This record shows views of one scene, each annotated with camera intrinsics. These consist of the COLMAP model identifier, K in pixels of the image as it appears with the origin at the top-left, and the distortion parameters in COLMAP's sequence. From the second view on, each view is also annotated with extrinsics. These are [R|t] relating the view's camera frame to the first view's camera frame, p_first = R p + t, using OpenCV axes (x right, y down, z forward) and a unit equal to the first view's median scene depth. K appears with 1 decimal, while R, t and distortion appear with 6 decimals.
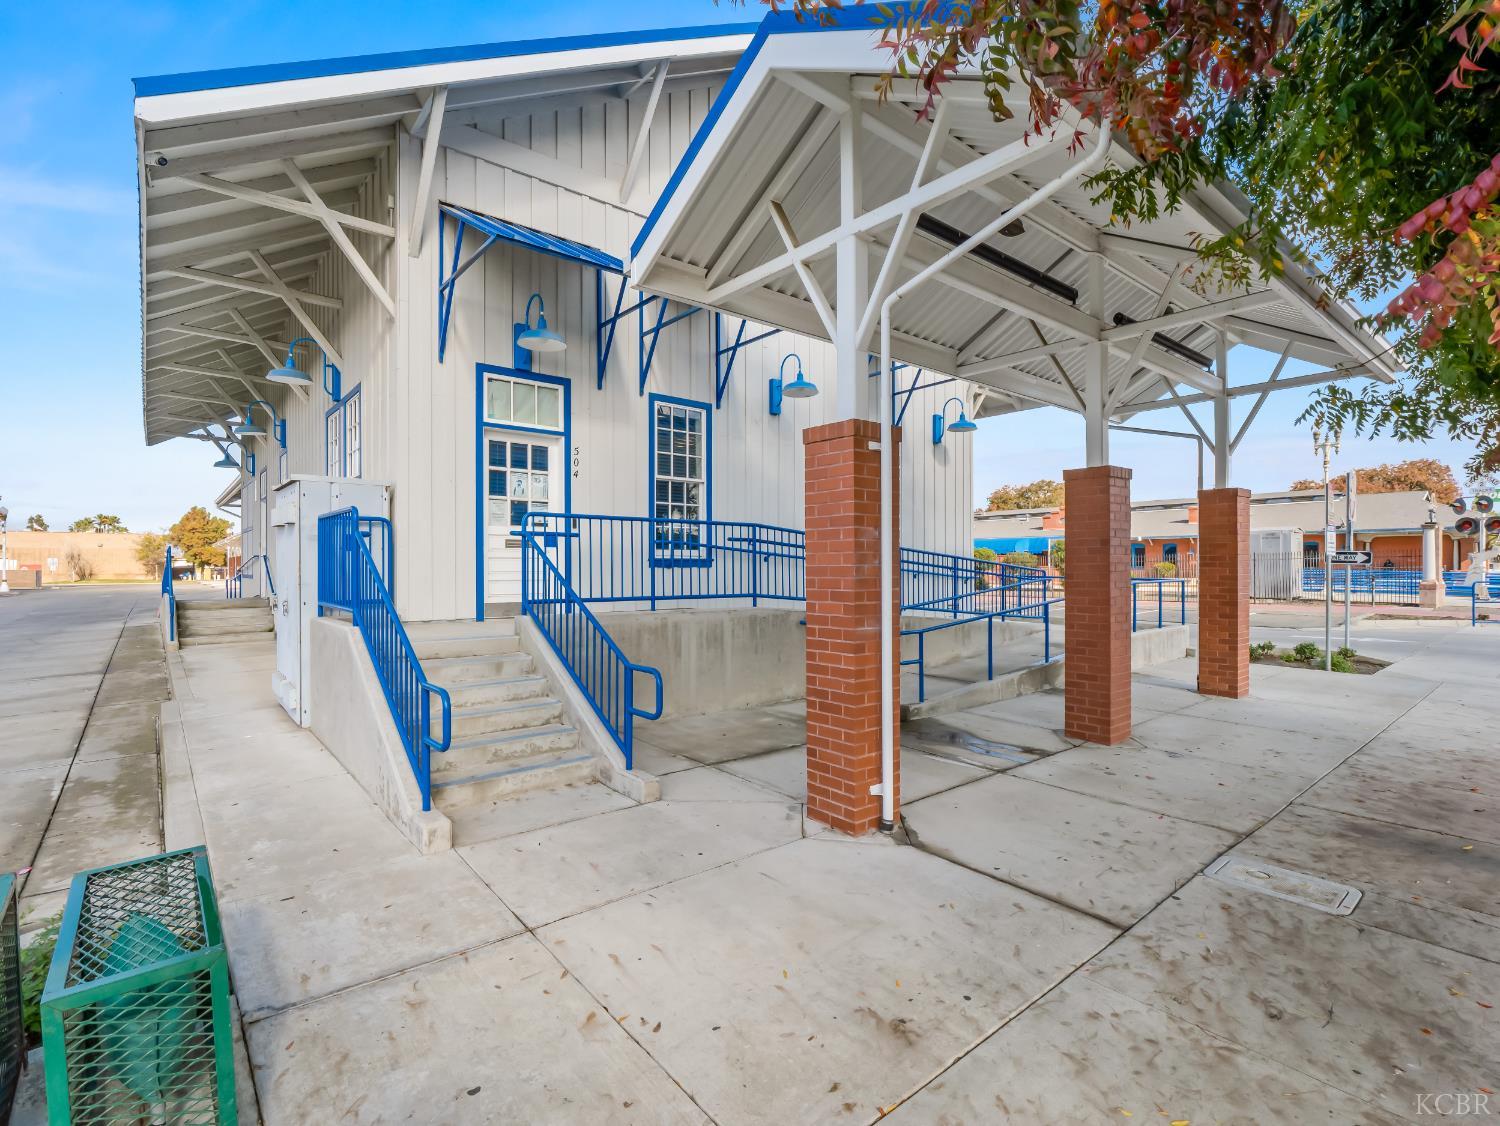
lens RADIAL K [[718.2, 0, 748.6], [0, 718.2, 542.9], [0, 0, 1]] dist [-0.005662, -0.000901]
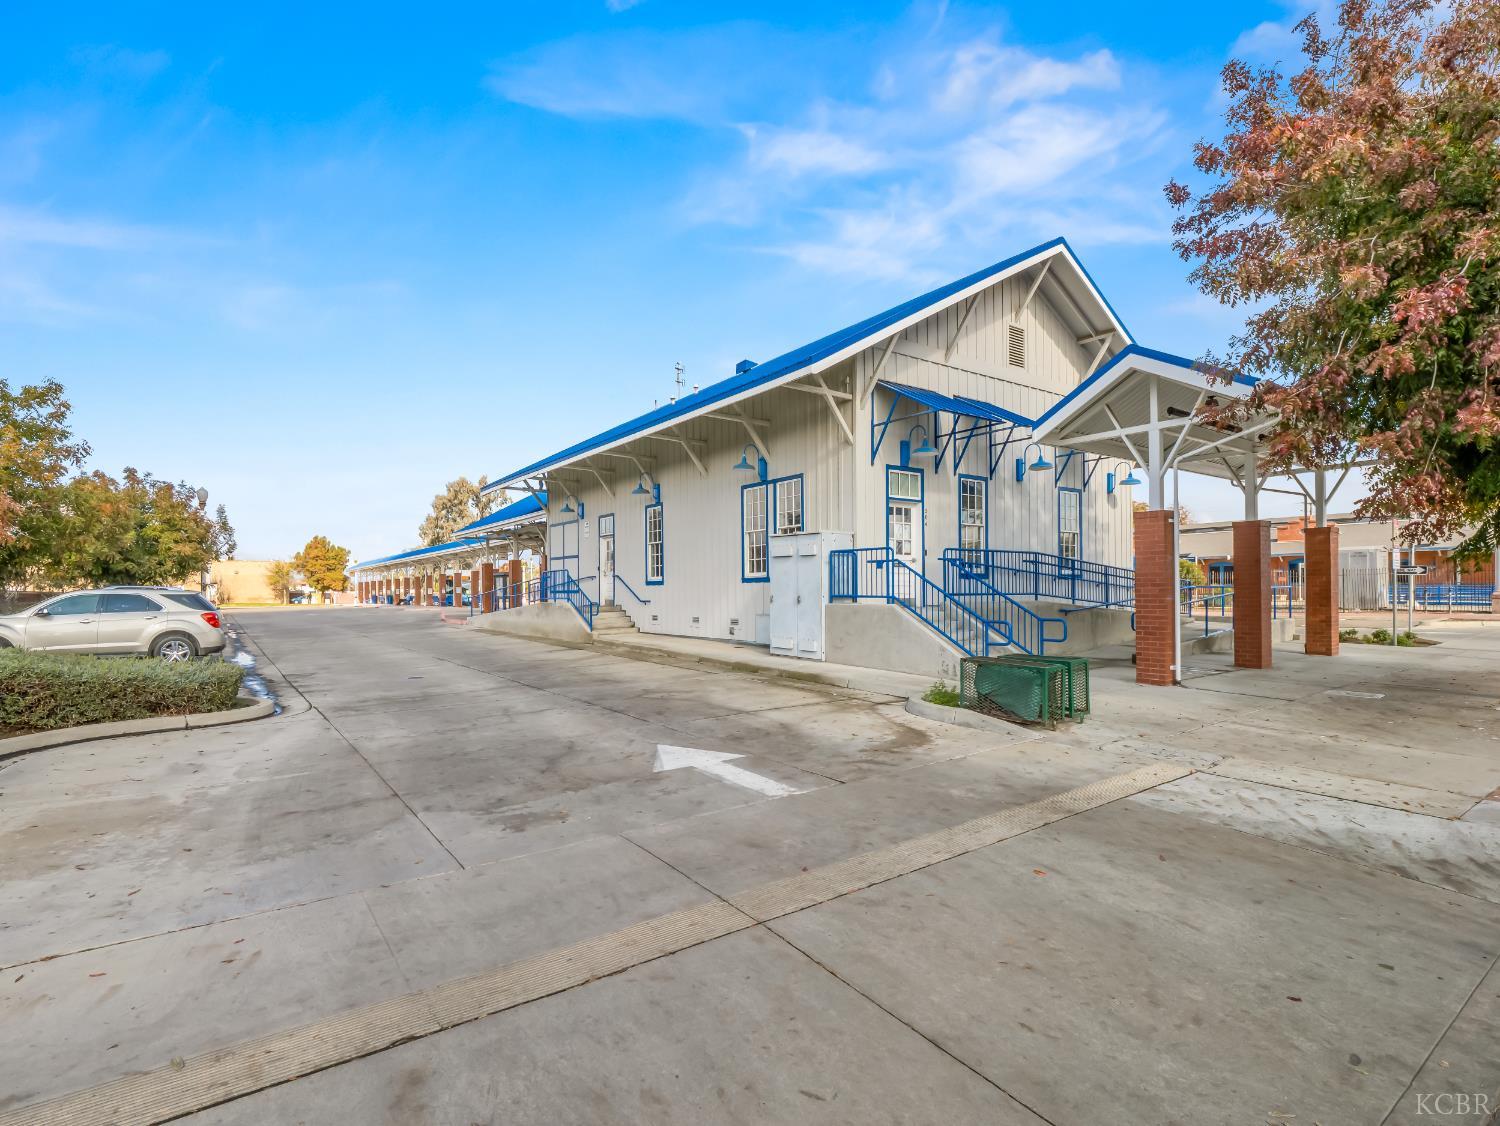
lens RADIAL K [[732.5, 0, 744.7], [0, 732.5, 564.2], [0, 0, 1]] dist [-0.013440, -0.000809]
pose [[0.997101, -0.008985, -0.075555, -0.495247], [0.008869, 0.999959, -0.001875, -0.000338], [0.075569, 0.001199, 0.997140, -0.708655]]
